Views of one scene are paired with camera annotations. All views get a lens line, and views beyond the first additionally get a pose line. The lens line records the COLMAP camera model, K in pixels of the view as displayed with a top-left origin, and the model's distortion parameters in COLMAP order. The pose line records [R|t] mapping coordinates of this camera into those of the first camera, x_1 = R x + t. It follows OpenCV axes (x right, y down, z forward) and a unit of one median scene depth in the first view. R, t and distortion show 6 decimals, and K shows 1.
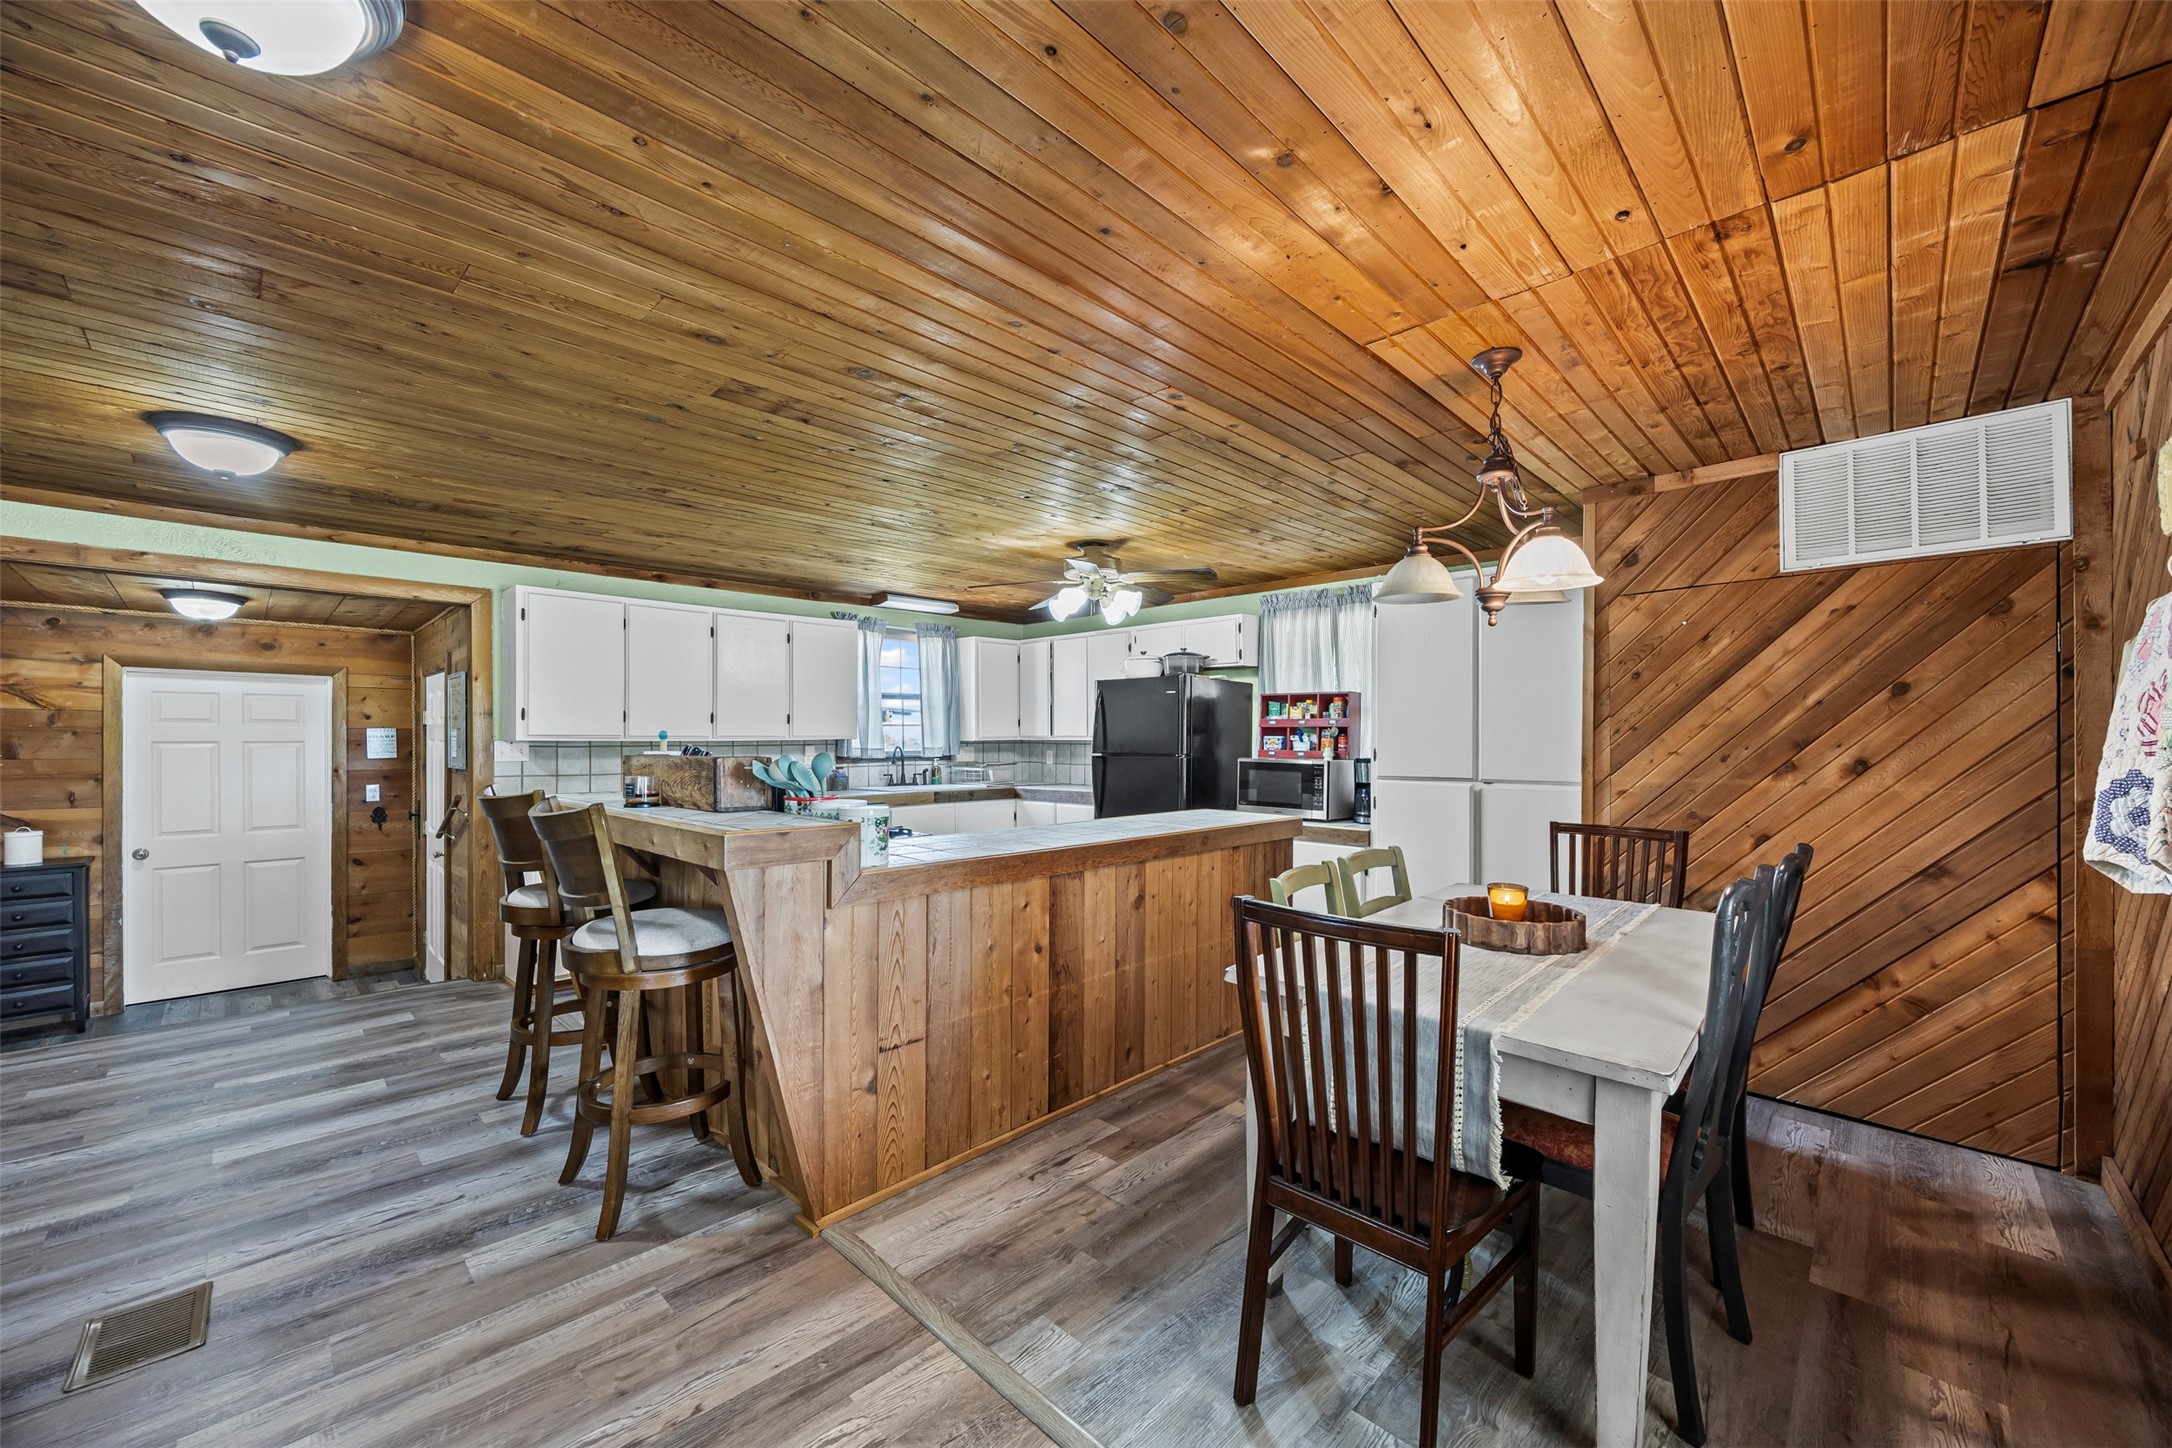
lens RADIAL K [[807.6, 0, 1081.5], [0, 807.6, 742.2], [0, 0, 1]] dist [-0.001449, -0.000264]
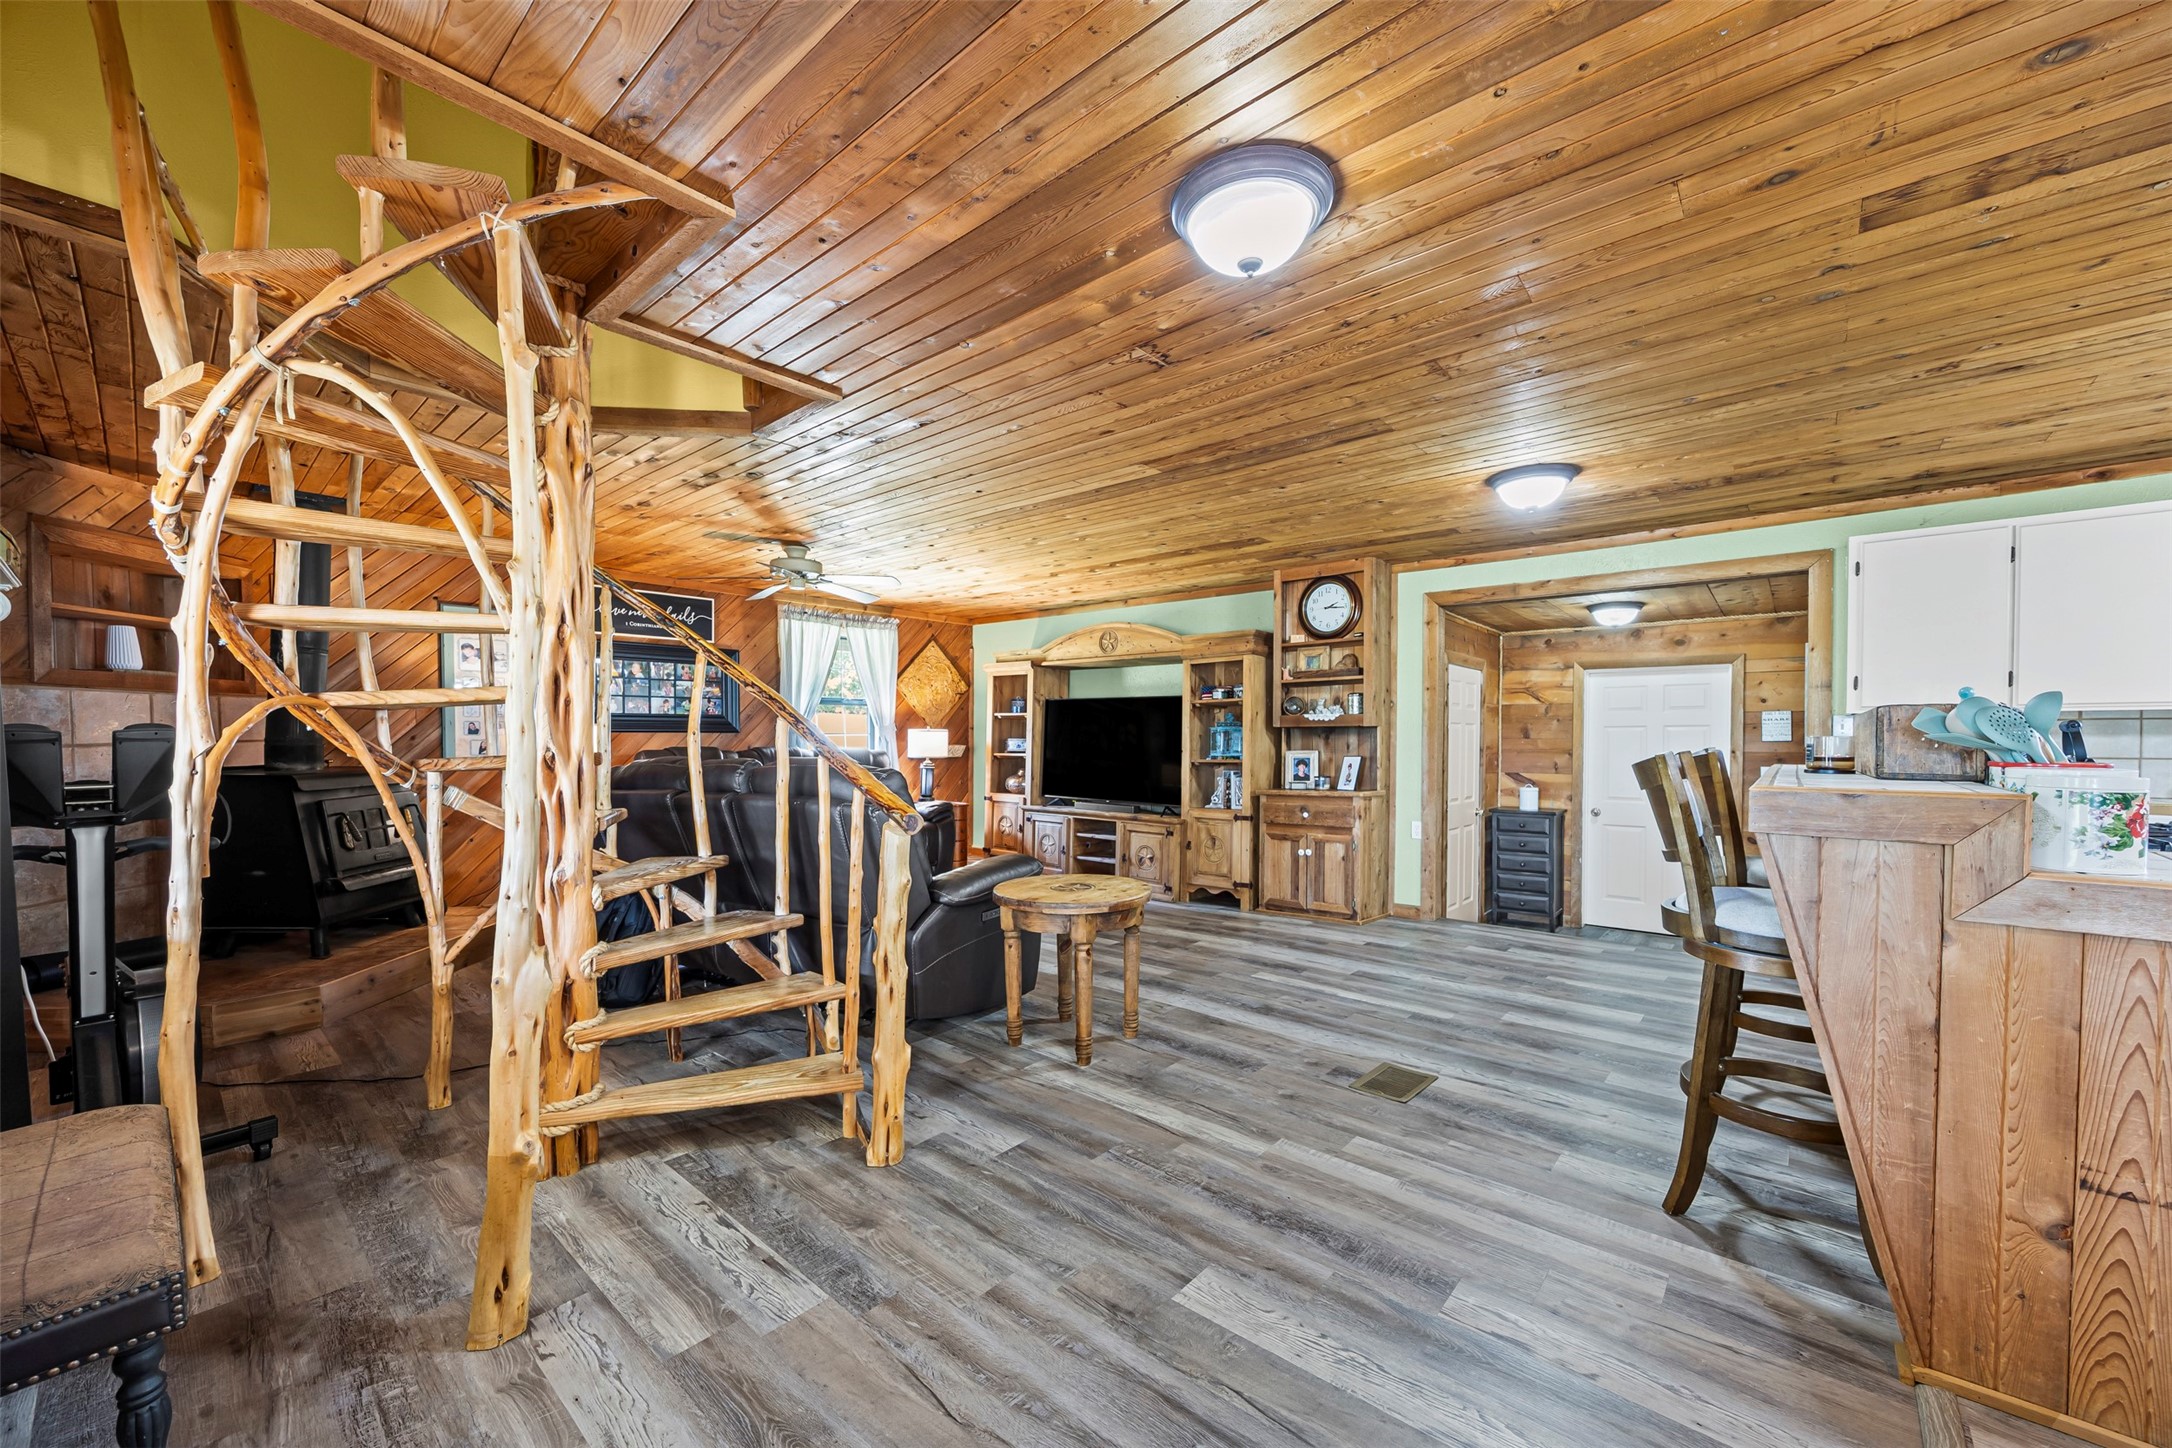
lens RADIAL K [[807.6, 0, 1081.5], [0, 807.6, 742.2], [0, 0, 1]] dist [-0.001449, -0.000264]
pose [[0.084303, 0.008602, -0.996403, 0.156353], [0.000552, 0.999962, 0.008679, 0.030385], [0.996440, -0.001282, 0.084295, 0.126588]]
